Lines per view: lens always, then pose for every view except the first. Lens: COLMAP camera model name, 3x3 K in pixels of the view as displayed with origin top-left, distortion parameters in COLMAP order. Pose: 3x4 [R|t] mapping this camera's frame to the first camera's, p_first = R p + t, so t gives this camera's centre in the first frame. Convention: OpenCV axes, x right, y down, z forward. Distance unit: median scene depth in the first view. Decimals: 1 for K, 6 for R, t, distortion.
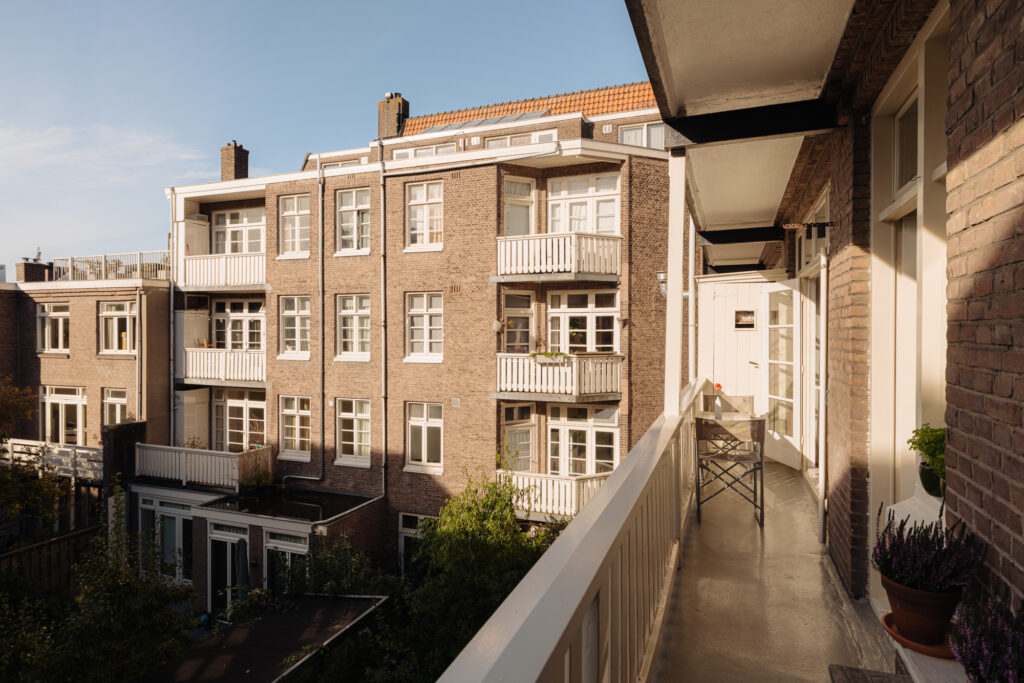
lens RADIAL K [[575.9, 0, 512.0], [0, 575.9, 341.5], [0, 0, 1]] dist [0.001596, -0.000192]
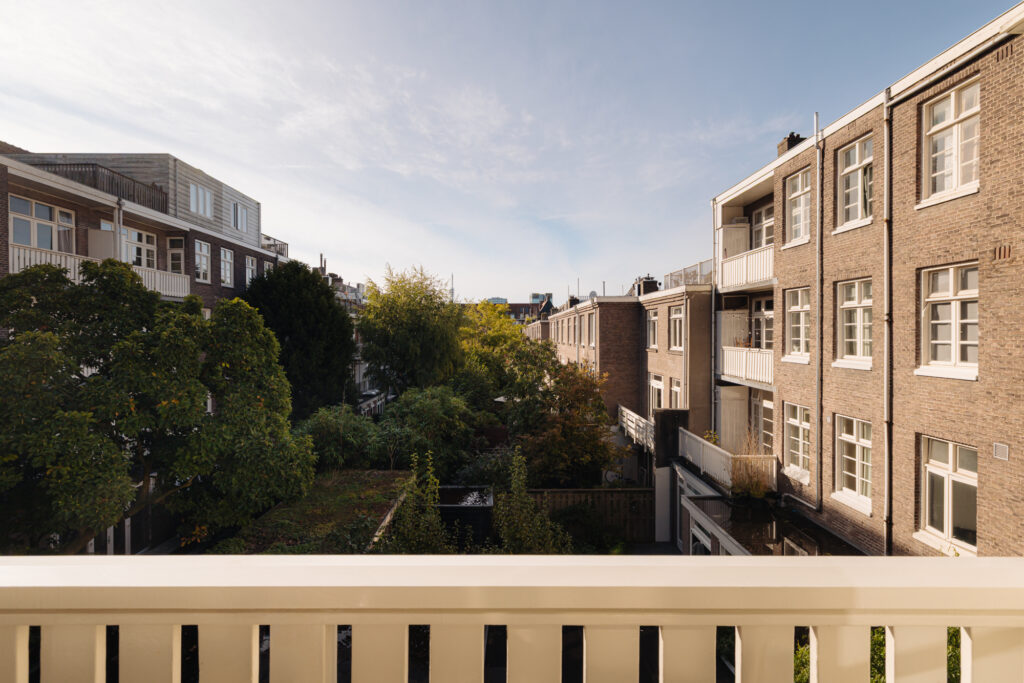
lens RADIAL K [[502.9, 0, 512.0], [0, 502.9, 341.5], [0, 0, 1]] dist [-0.002716, -0.000531]
pose [[0.358483, 0.011322, -0.933468, 0.177665], [-0.007693, 0.999928, 0.009173, -0.003631], [0.933505, 0.003893, 0.358544, 0.338759]]
